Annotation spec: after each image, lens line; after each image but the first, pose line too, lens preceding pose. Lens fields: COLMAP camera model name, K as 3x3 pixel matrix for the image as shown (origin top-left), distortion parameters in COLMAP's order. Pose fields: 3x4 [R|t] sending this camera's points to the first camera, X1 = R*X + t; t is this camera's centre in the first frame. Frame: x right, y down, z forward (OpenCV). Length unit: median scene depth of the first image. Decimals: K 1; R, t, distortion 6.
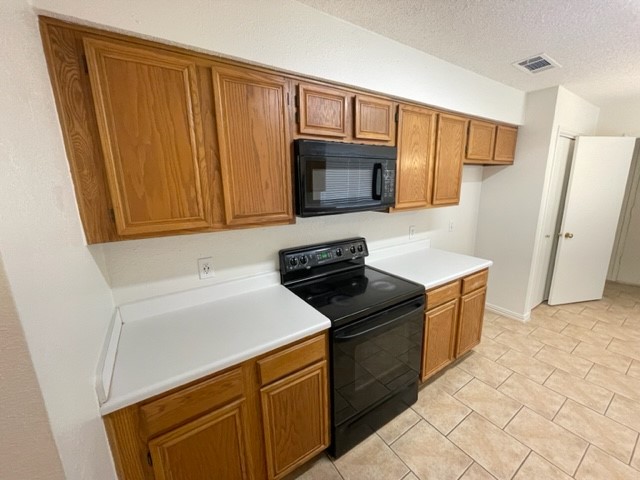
lens RADIAL K [[257.7, 0, 322.3], [0, 257.7, 240.6], [0, 0, 1]] dist [-0.002803, -0.000629]
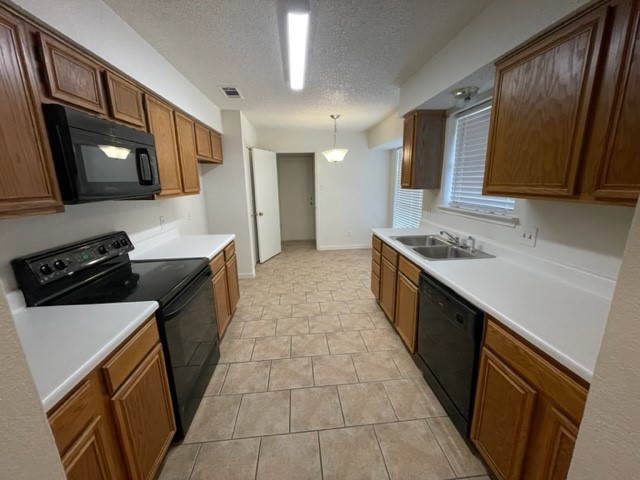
lens RADIAL K [[257.7, 0, 322.6], [0, 257.7, 240.3], [0, 0, 1]] dist [-0.002803, -0.000629]
pose [[0.462354, -0.182877, 0.867631, -0.352940], [0.189613, 0.976257, 0.104730, 0.069603], [-0.866184, 0.116092, 0.486053, -0.045799]]
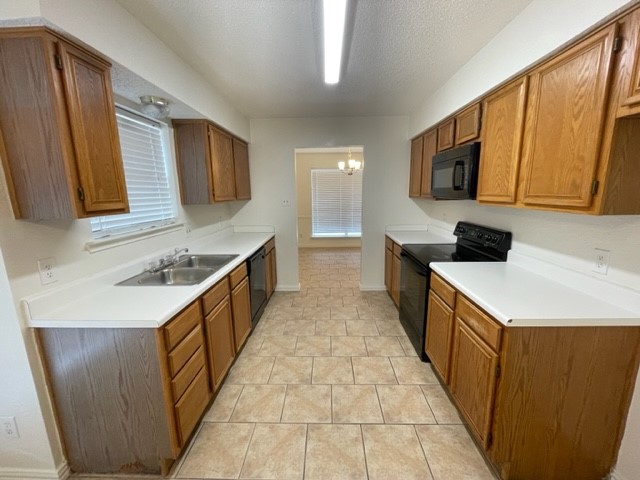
lens RADIAL K [[257.7, 0, 321.5], [0, 257.7, 241.0], [0, 0, 1]] dist [-0.002803, -0.000629]
pose [[-0.570542, 0.189146, -0.799191, 1.534173], [-0.142284, 0.935637, 0.323015, -0.223260], [0.808849, 0.298006, -0.506907, 1.102468]]
